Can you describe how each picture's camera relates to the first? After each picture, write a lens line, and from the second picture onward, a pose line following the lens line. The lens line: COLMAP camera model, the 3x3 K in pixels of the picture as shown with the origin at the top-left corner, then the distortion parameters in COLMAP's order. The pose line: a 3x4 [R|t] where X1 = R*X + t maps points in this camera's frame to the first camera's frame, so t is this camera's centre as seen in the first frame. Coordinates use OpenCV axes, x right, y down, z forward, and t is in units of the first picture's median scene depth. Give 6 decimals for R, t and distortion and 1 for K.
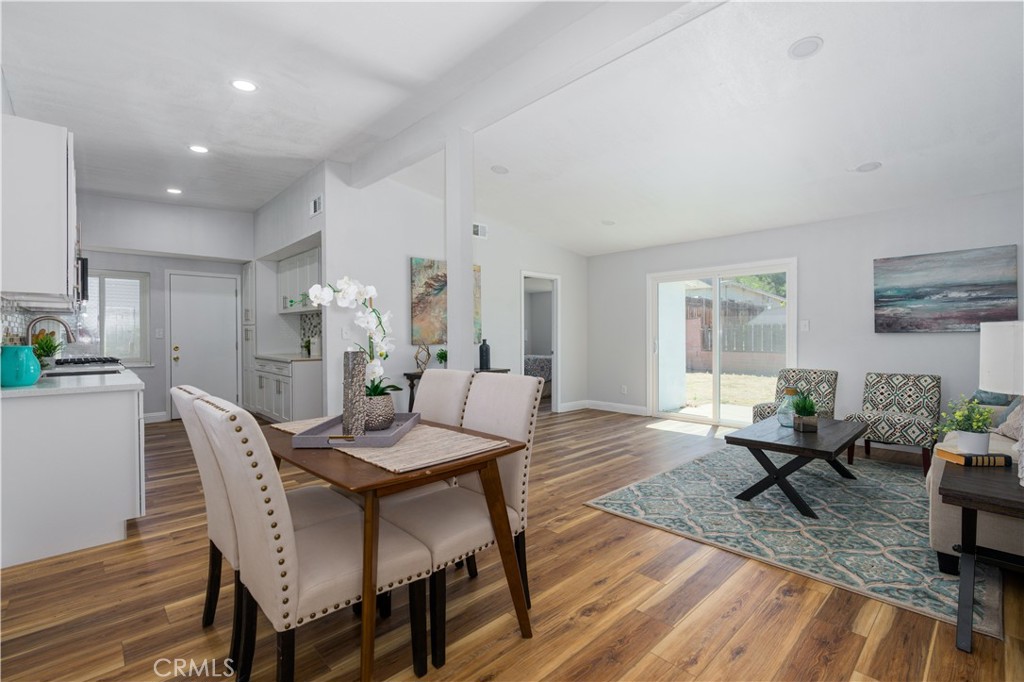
lens RADIAL K [[461.3, 0, 512.0], [0, 461.3, 341.0], [0, 0, 1]] dist [-0.000021, 0.000276]
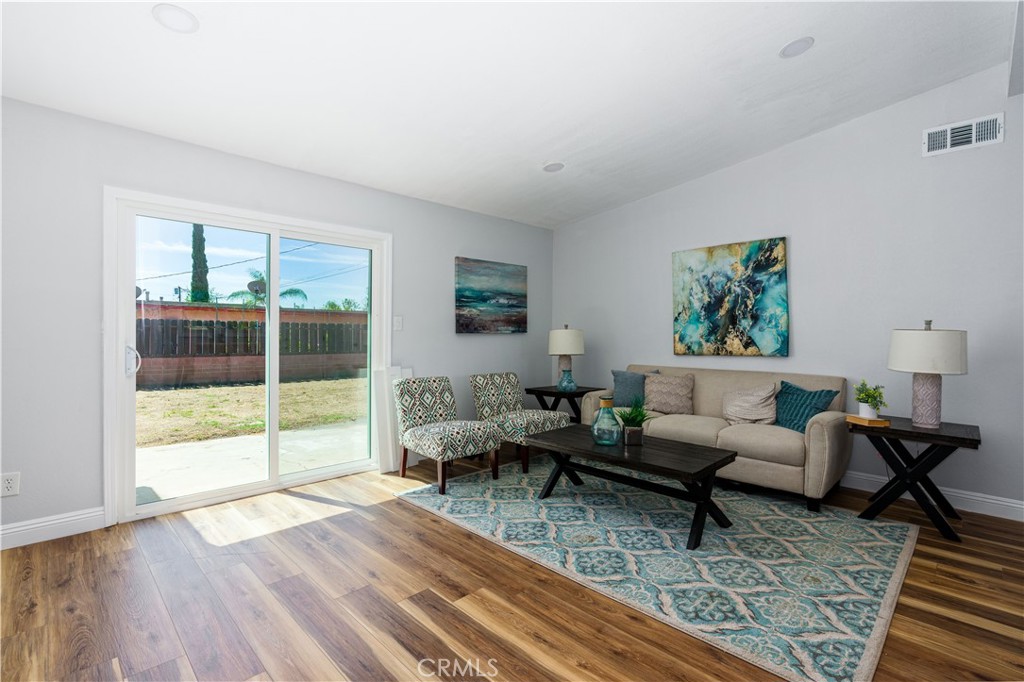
lens RADIAL K [[471.0, 0, 512.0], [0, 471.0, 341.0], [0, 0, 1]] dist [-0.004288, 0.000151]
pose [[-0.032539, -0.010328, 0.999417, -0.218289], [0.005349, 0.999930, 0.010508, -0.012659], [-0.999456, 0.005688, -0.032482, 1.018503]]
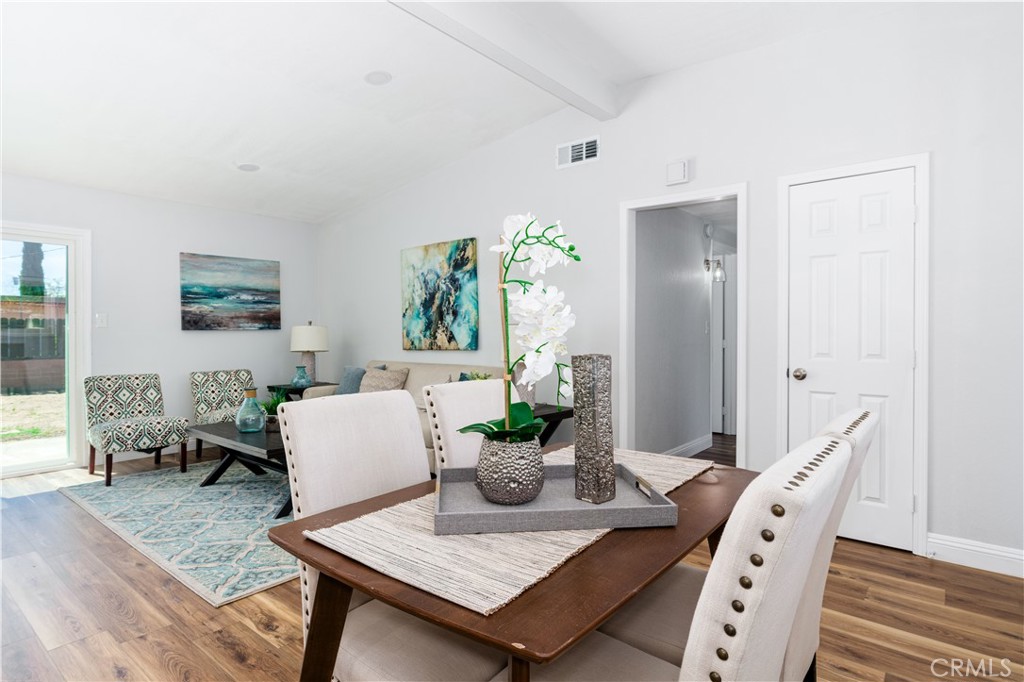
lens RADIAL K [[550.1, 0, 512.0], [0, 550.1, 341.0], [0, 0, 1]] dist [-0.004143, 0.001717]
pose [[-0.129131, -0.011378, 0.991562, -0.460993], [0.011775, 0.999846, 0.013007, -0.002624], [-0.991558, 0.013355, -0.128977, 0.528765]]
